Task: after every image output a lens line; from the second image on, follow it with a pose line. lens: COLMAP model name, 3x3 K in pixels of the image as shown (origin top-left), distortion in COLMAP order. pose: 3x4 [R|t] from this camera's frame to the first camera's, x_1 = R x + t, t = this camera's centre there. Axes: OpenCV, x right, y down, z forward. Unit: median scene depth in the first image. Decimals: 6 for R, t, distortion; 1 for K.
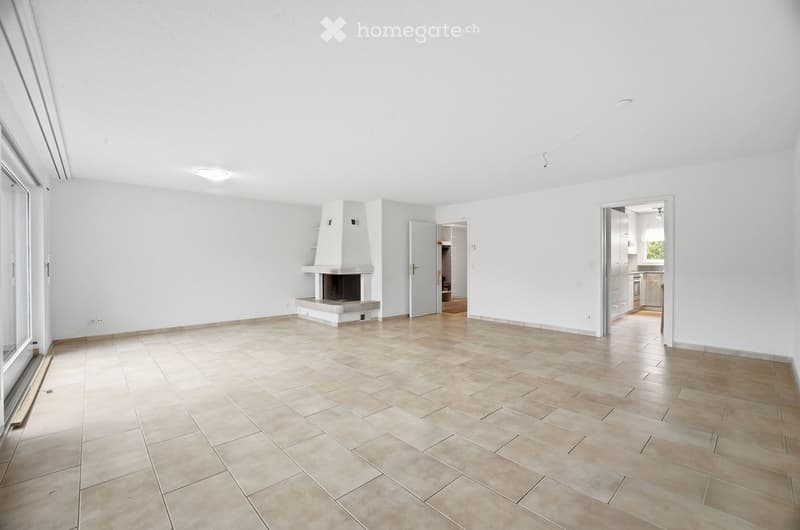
lens RADIAL K [[336.2, 0, 400.0], [0, 336.2, 265.0], [0, 0, 1]] dist [0.000511, -0.000193]
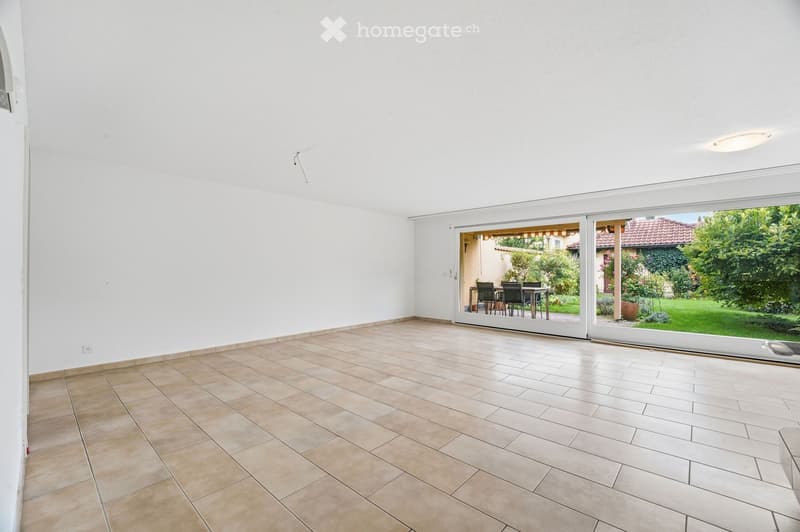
lens RADIAL K [[326.1, 0, 397.2], [0, 326.1, 270.8], [0, 0, 1]] dist [-0.002589, -0.000223]
pose [[-0.995482, -0.001920, -0.094934, 0.208227], [-0.002536, 0.999976, 0.006372, -0.008699], [0.094919, 0.006584, -0.995463, 1.590445]]
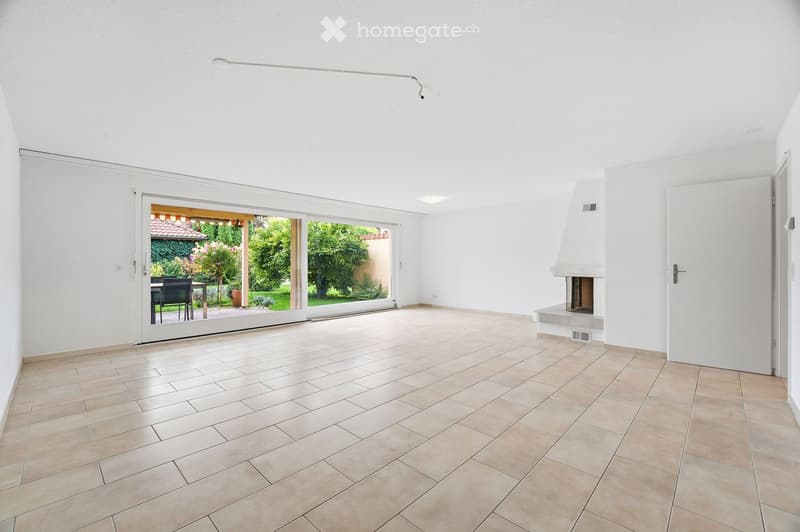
lens RADIAL K [[336.2, 0, 400.0], [0, 336.2, 266.0], [0, 0, 1]] dist [0.000511, -0.000193]
pose [[0.058563, 0.009985, -0.998234, 0.847684], [-0.007116, 0.999929, 0.009584, -0.003378], [0.998258, 0.006542, 0.058630, 0.787620]]
